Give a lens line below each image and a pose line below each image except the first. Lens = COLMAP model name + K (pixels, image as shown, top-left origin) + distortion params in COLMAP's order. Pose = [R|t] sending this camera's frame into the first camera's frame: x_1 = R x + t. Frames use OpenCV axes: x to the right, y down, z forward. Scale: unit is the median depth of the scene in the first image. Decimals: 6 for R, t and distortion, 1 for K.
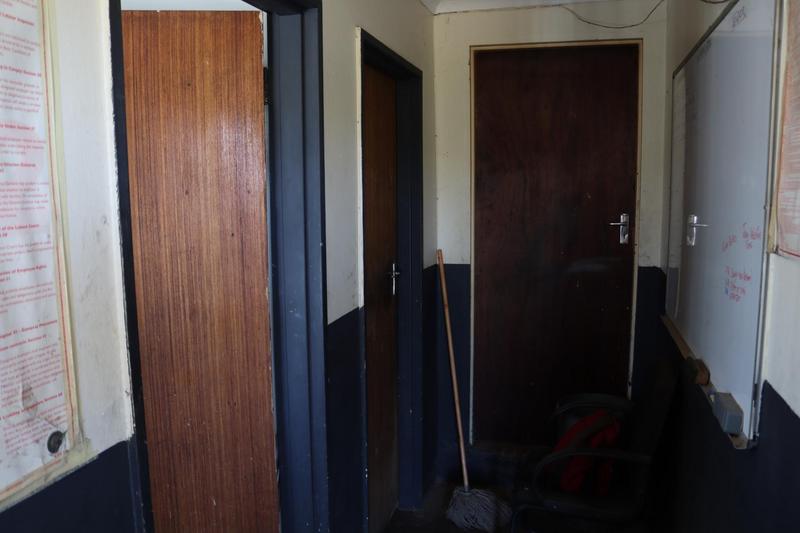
lens RADIAL K [[655.8, 0, 400.0], [0, 655.8, 266.5], [0, 0, 1]] dist [-0.167879, 0.153731]
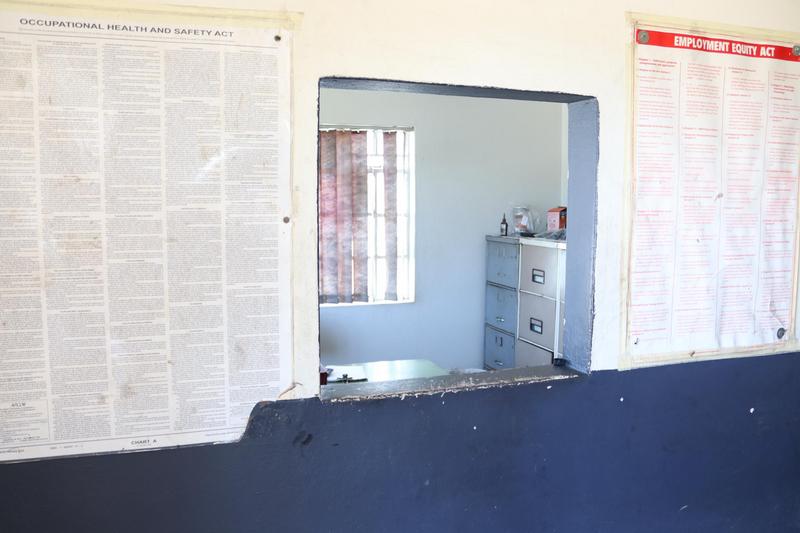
lens RADIAL K [[655.8, 0, 400.0], [0, 655.8, 266.5], [0, 0, 1]] dist [-0.167879, 0.153731]
pose [[0.552073, 0.095148, -0.828349, 0.392143], [-0.111853, 0.992939, 0.039506, 0.134427], [0.826259, 0.070843, 0.558818, -1.080144]]
